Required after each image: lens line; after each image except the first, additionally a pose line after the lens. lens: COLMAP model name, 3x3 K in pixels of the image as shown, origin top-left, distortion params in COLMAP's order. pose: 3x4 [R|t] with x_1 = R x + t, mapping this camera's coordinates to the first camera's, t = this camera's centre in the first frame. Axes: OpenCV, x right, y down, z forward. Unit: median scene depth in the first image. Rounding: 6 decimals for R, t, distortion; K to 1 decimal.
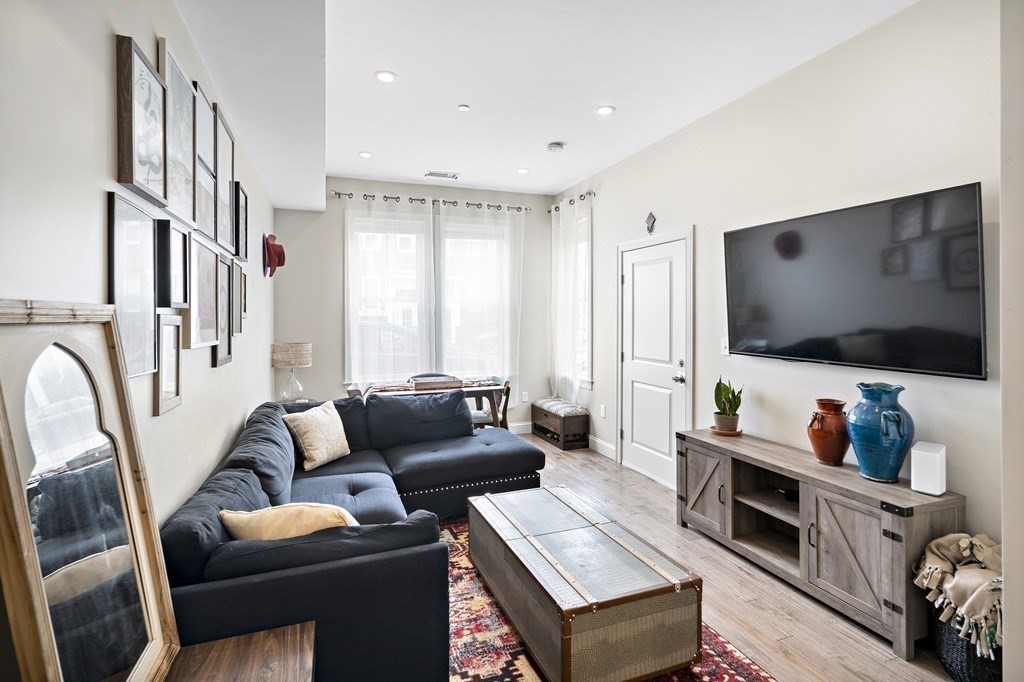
lens RADIAL K [[498.7, 0, 503.5], [0, 498.7, 315.2], [0, 0, 1]] dist [0.005667, -0.000654]
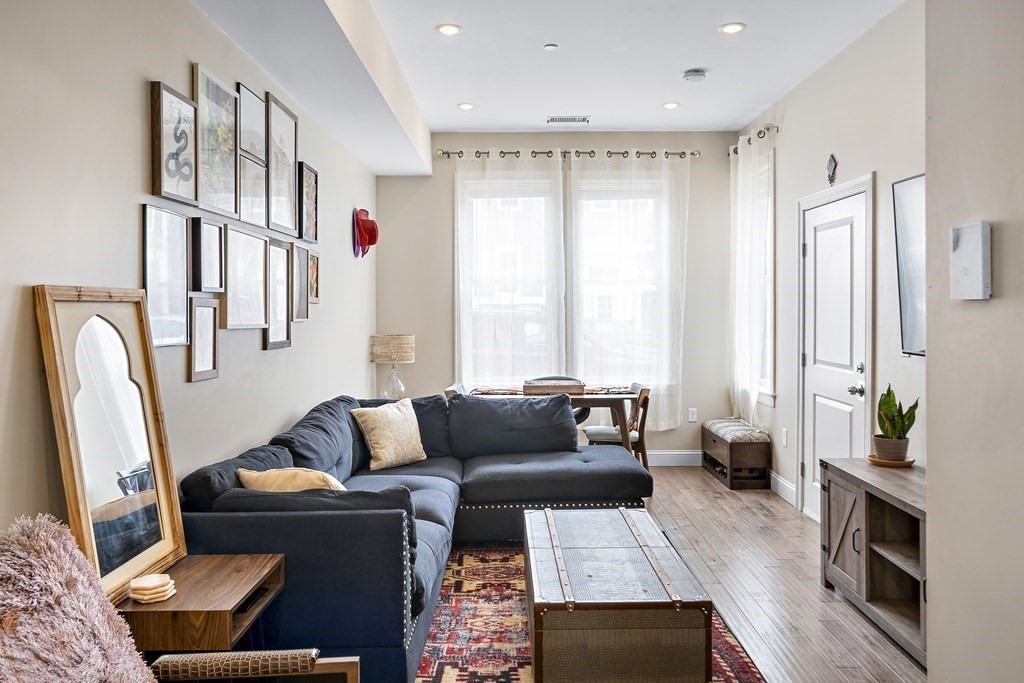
lens RADIAL K [[753.3, 0, 505.4], [0, 753.3, 308.0], [0, 0, 1]] dist [0.003418, 0.001522]
pose [[0.938070, 0.001808, -0.346441, 0.275775], [0.000015, 0.999986, 0.005259, 0.006208], [0.346445, -0.004938, 0.938057, -0.185732]]
